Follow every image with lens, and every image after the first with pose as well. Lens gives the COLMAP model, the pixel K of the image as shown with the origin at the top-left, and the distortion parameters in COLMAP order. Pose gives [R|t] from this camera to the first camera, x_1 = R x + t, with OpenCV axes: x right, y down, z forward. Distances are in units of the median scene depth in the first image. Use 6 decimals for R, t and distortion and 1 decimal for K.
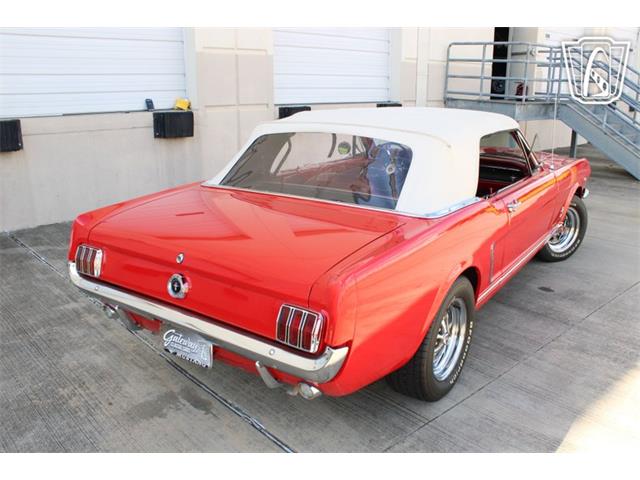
lens RADIAL K [[555.9, 0, 320.0], [0, 555.9, 240.0], [0, 0, 1]] dist [-0.114098, 0.054846]
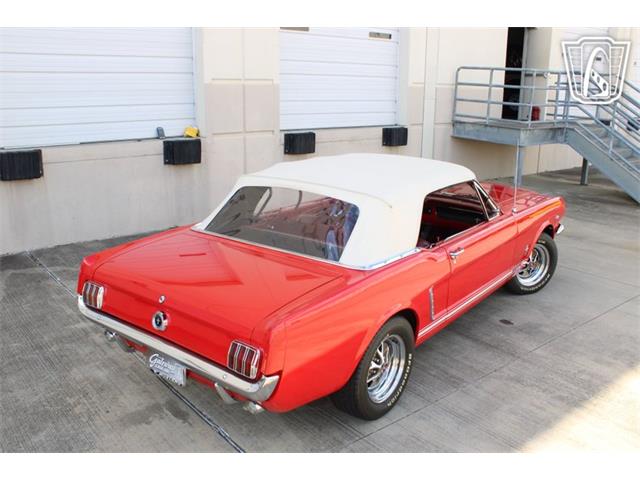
lens RADIAL K [[581.8, 0, 320.0], [0, 581.8, 240.0], [0, 0, 1]] dist [-0.098560, 0.018308]
pose [[0.998602, 0.022340, -0.047904, 0.124521], [-0.022885, 0.999679, -0.010863, -0.070654], [0.047646, 0.011944, 0.998793, -0.227497]]
